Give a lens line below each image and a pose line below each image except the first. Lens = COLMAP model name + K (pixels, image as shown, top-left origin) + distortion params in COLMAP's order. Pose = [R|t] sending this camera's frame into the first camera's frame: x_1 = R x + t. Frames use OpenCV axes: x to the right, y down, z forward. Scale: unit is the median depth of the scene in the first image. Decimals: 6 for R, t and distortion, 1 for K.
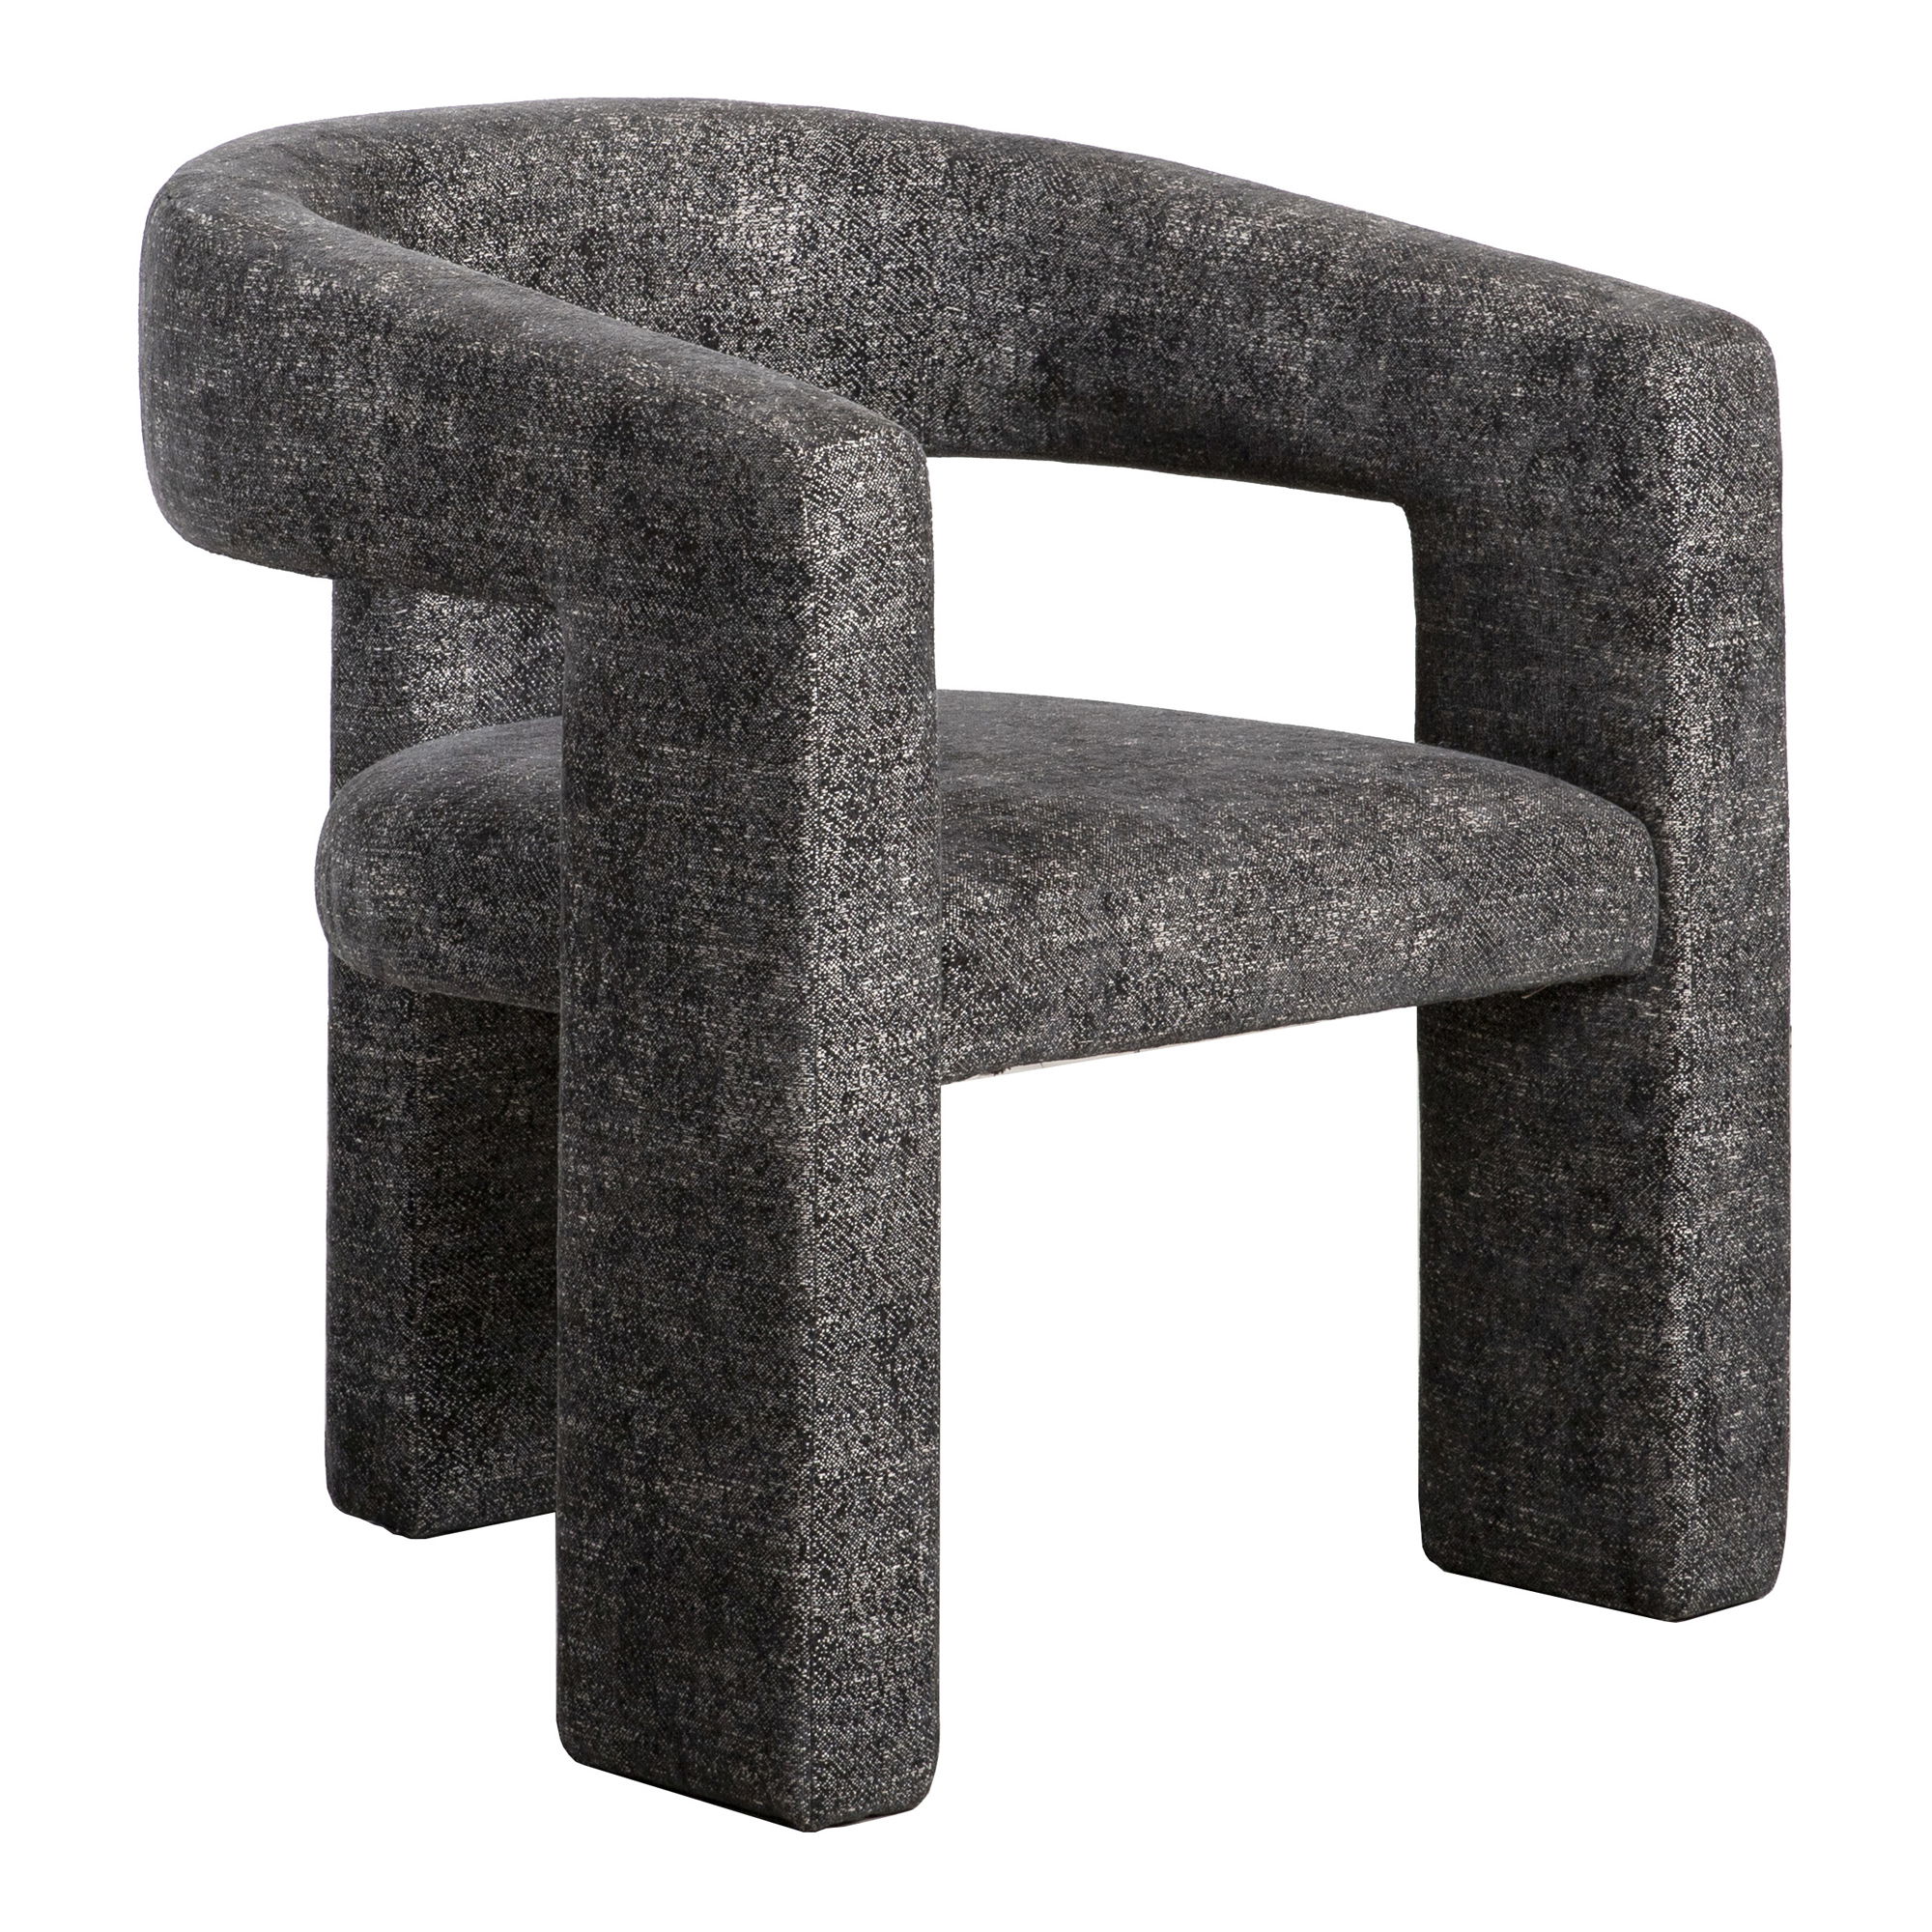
lens RADIAL K [[9518.3, 0, 966.0], [0, 9518.3, 966.0], [0, 0, 1]] dist [-0.073798, -8.465806]
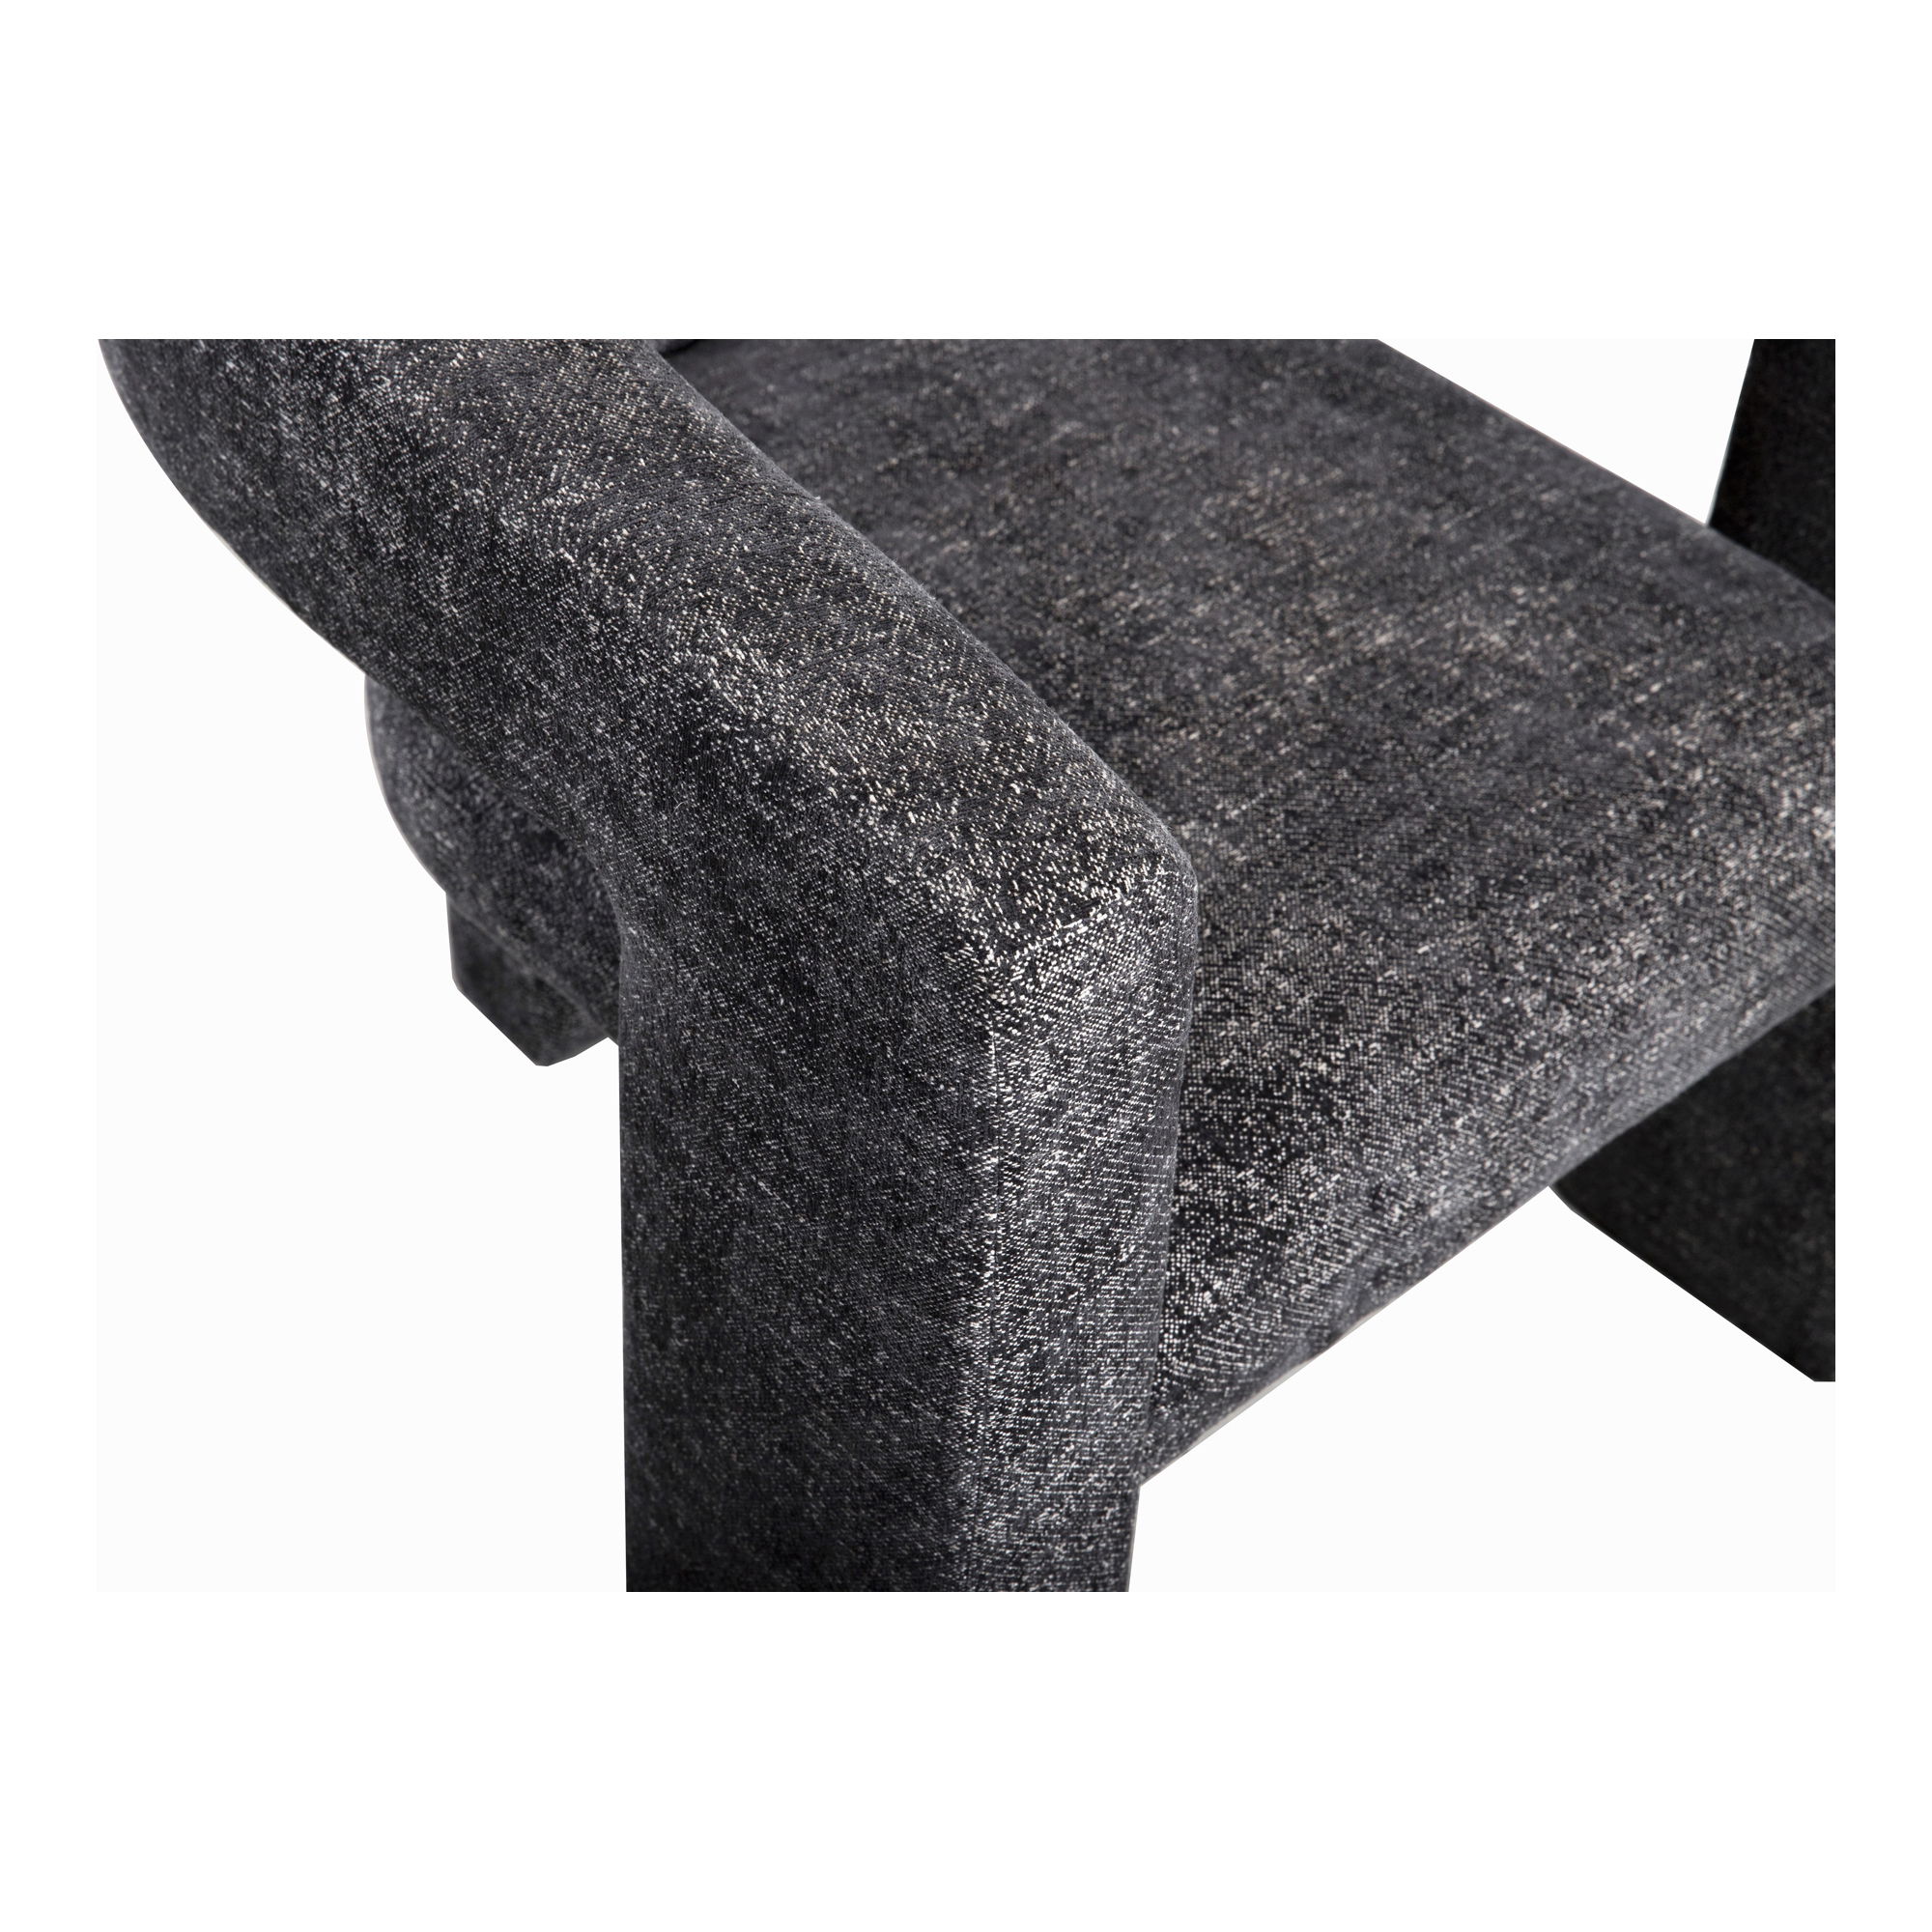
lens RADIAL K [[3362.6, 0, 893.3], [0, 3362.6, 968.5], [0, 0, 1]] dist [0.165401, -0.114937]
pose [[0.998667, 0.051338, -0.005316, -0.021664], [-0.039725, 0.830325, 0.555861, -0.164977], [0.032951, -0.554909, 0.831258, 0.804856]]
